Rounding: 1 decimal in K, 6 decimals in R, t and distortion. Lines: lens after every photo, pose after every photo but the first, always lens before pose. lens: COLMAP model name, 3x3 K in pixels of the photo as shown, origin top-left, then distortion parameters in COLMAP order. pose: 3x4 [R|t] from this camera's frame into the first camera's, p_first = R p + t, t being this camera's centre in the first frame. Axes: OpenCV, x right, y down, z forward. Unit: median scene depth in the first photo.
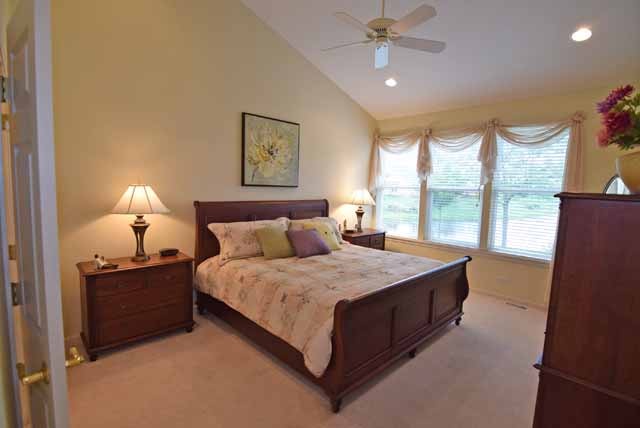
lens RADIAL K [[309.3, 0, 322.3], [0, 309.3, 214.1], [0, 0, 1]] dist [-0.012067, -0.006227]
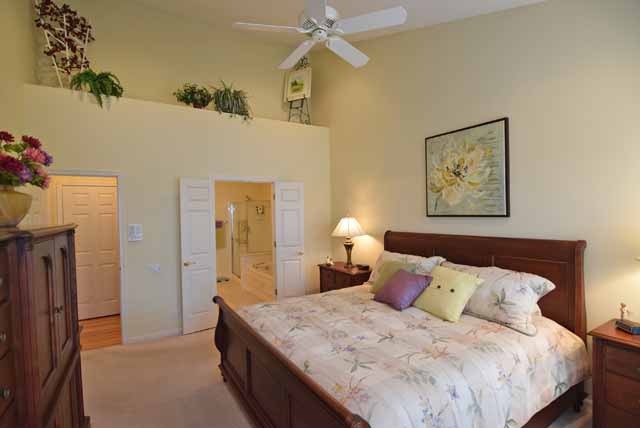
lens RADIAL K [[309.3, 0, 322.6], [0, 309.3, 215.4], [0, 0, 1]] dist [-0.012067, -0.006227]
pose [[-0.216739, -0.022327, -0.975974, 0.681728], [-0.084289, 0.996433, -0.004076, -0.063391], [0.972584, 0.081381, -0.217847, 0.872428]]
